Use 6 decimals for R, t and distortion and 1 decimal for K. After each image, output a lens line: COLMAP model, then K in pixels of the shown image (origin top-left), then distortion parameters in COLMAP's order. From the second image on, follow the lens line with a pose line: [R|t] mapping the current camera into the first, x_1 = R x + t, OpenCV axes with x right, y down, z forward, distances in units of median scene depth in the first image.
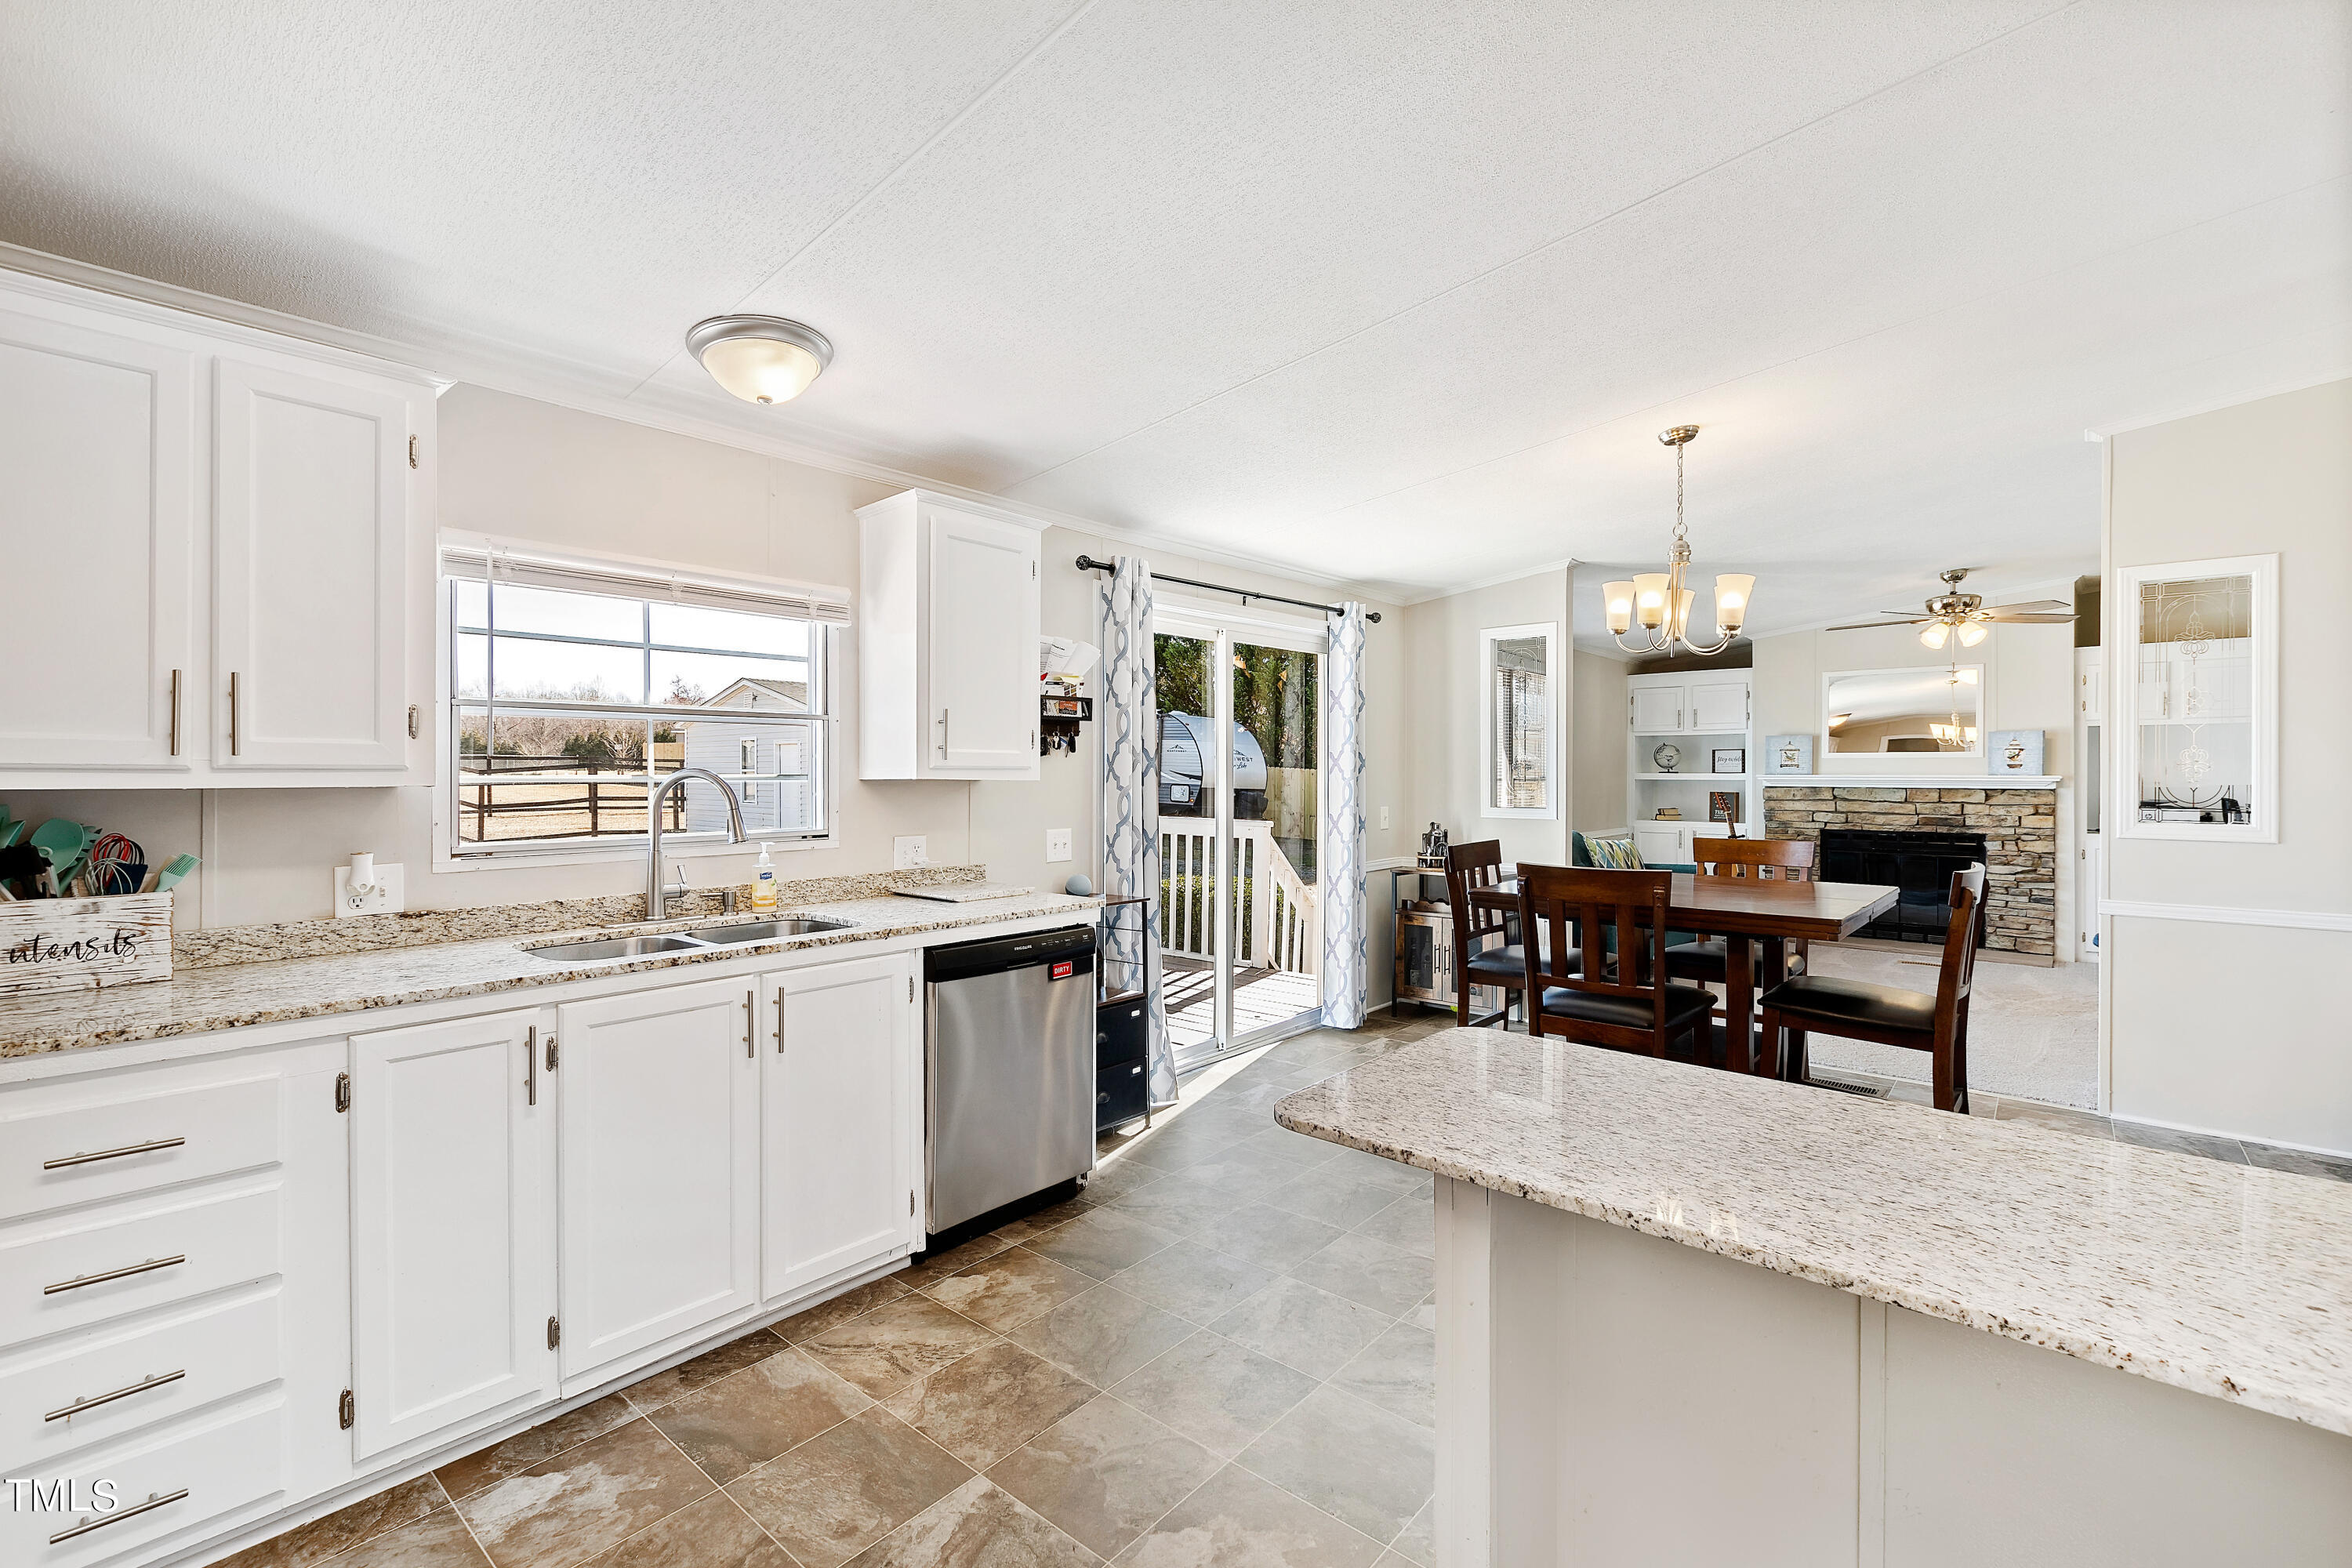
lens RADIAL K [[1014.8, 0, 1156.4], [0, 1014.8, 762.5], [0, 0, 1]] dist [0.005667, -0.003910]
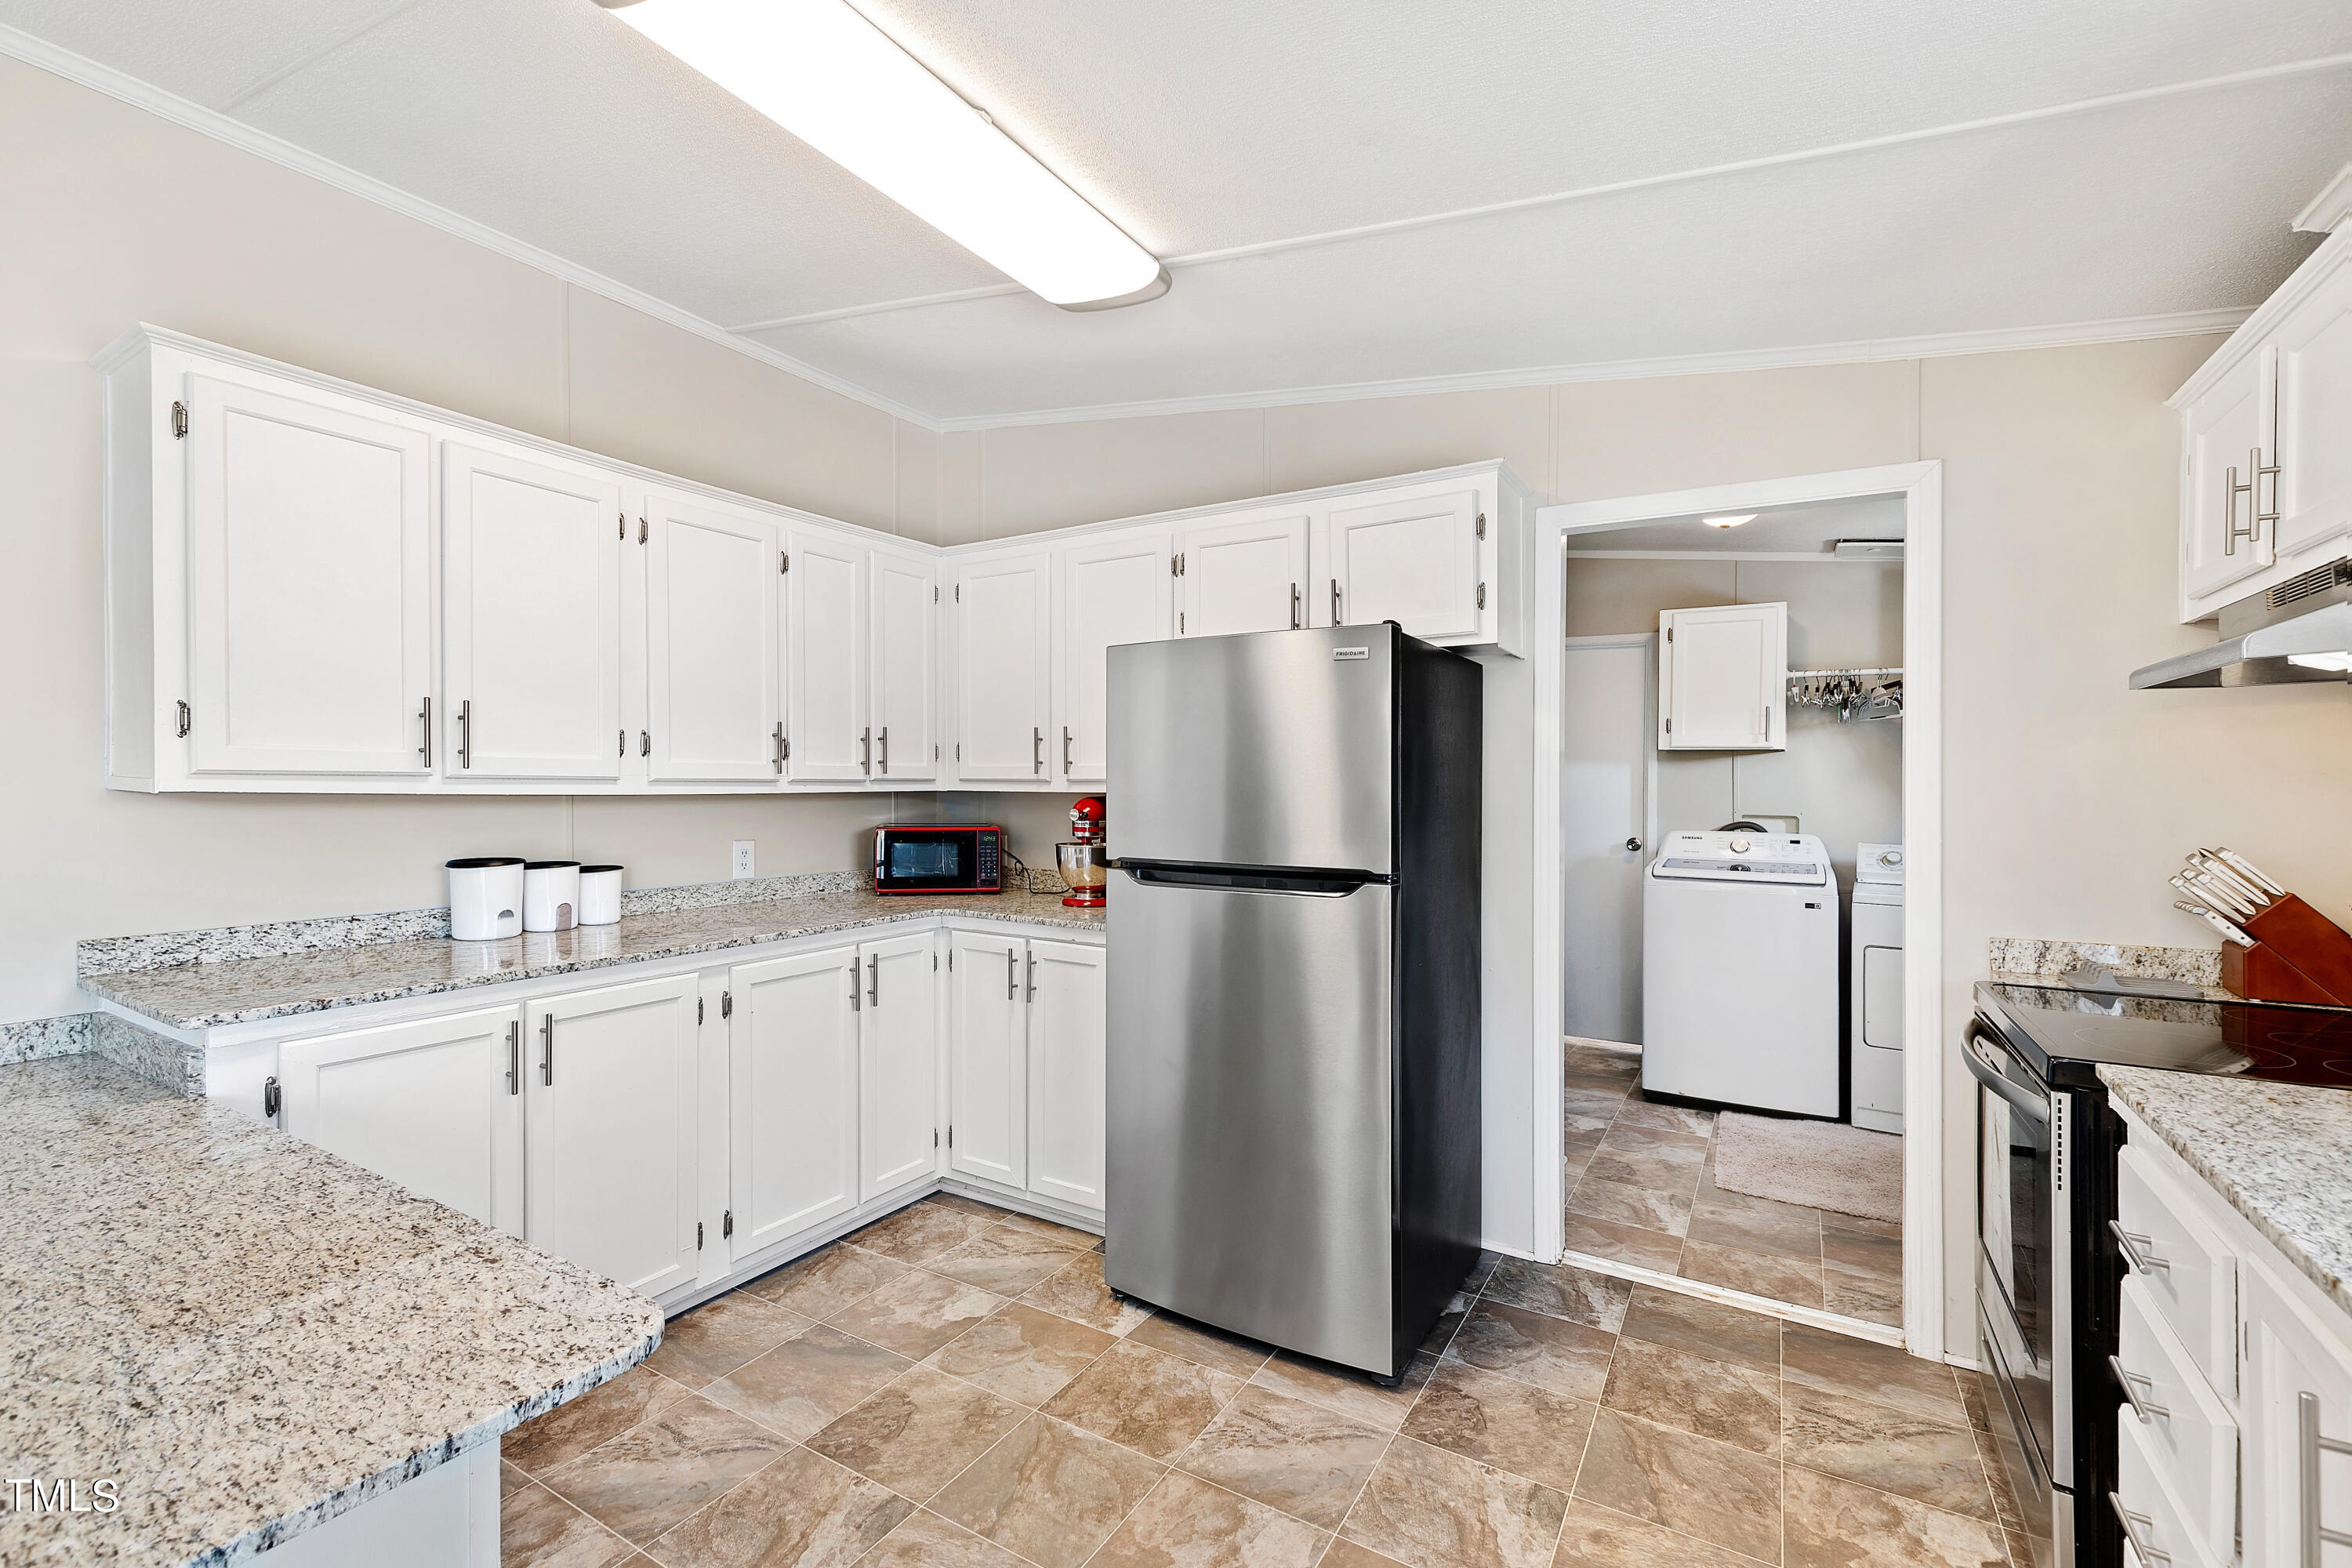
lens RADIAL K [[1019.5, 0, 1176.0], [0, 1019.5, 784.0], [0, 0, 1]] dist [0.007092, -0.005199]
pose [[-0.982207, -0.002370, -0.187784, -0.039280], [-0.000543, 0.999952, -0.009780, 0.004596], [0.187799, -0.009504, -0.982162, 0.842240]]
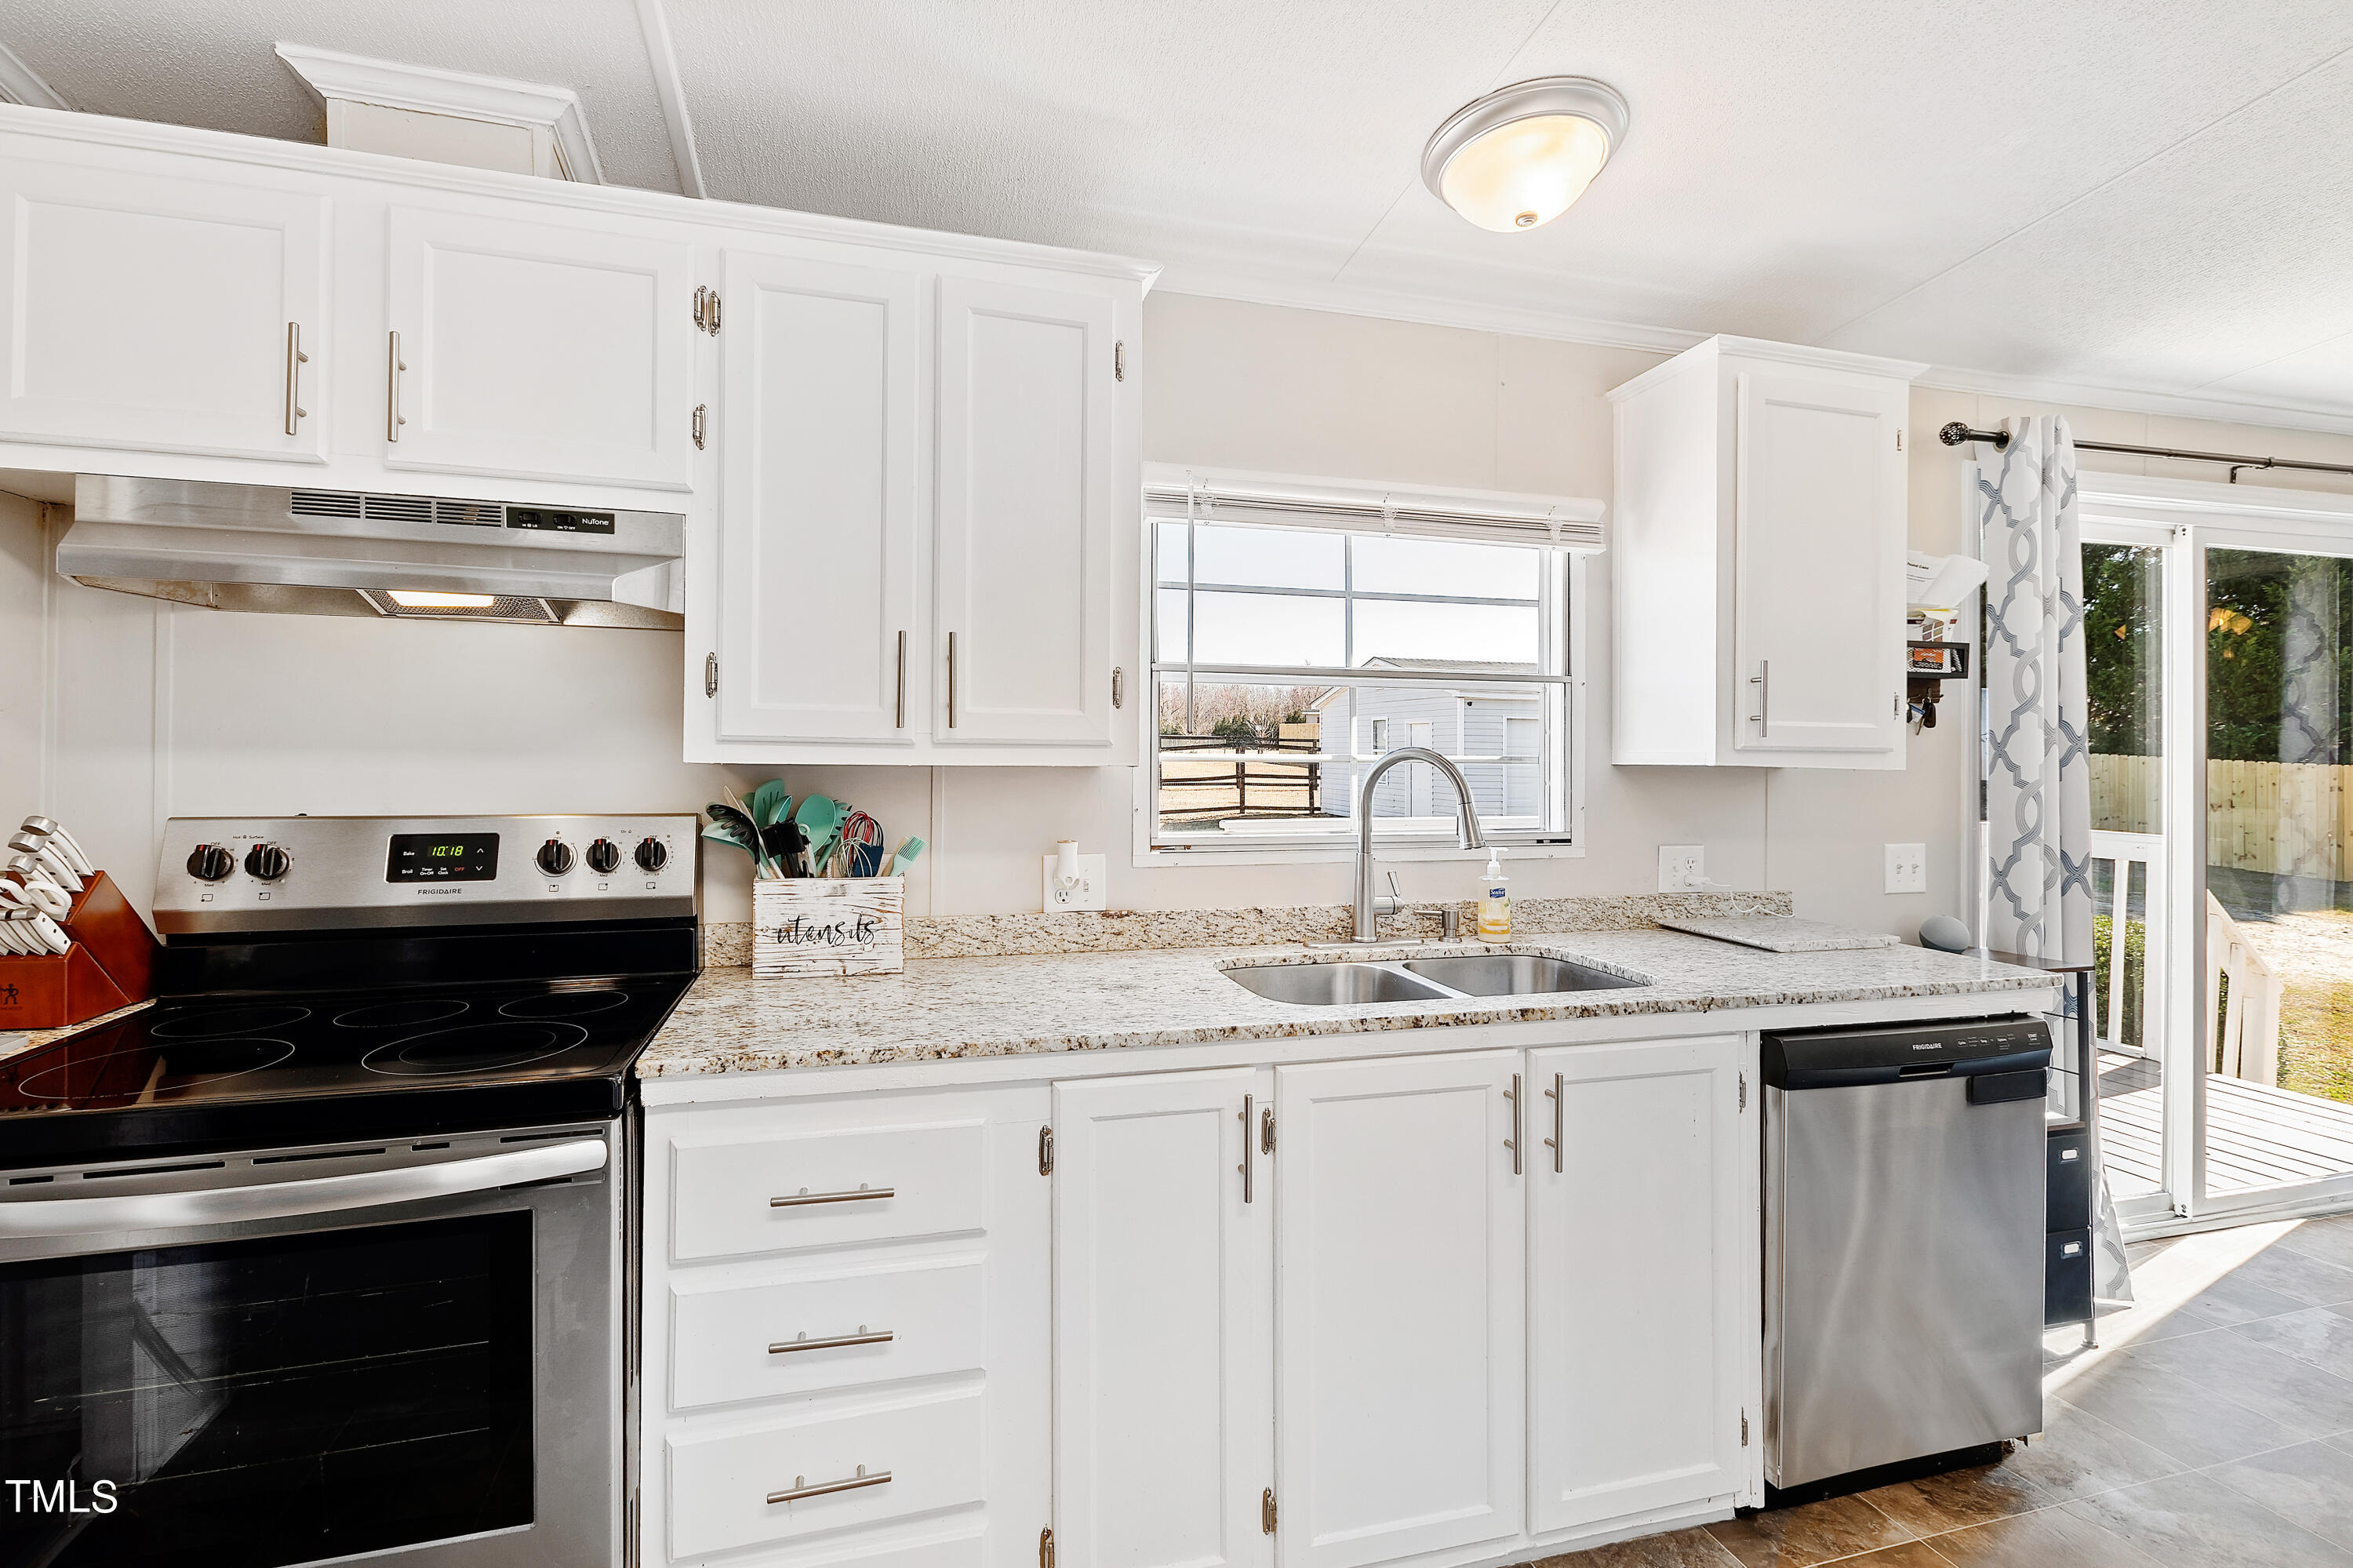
lens RADIAL K [[1055.4, 0, 1171.8], [0, 1055.4, 745.2], [0, 0, 1]] dist [0.002974, 0.000222]
pose [[0.842930, 0.006078, -0.537989, -0.158770], [-0.005287, 0.999981, 0.003014, 0.002383], [0.537998, 0.000304, 0.842946, 0.206014]]
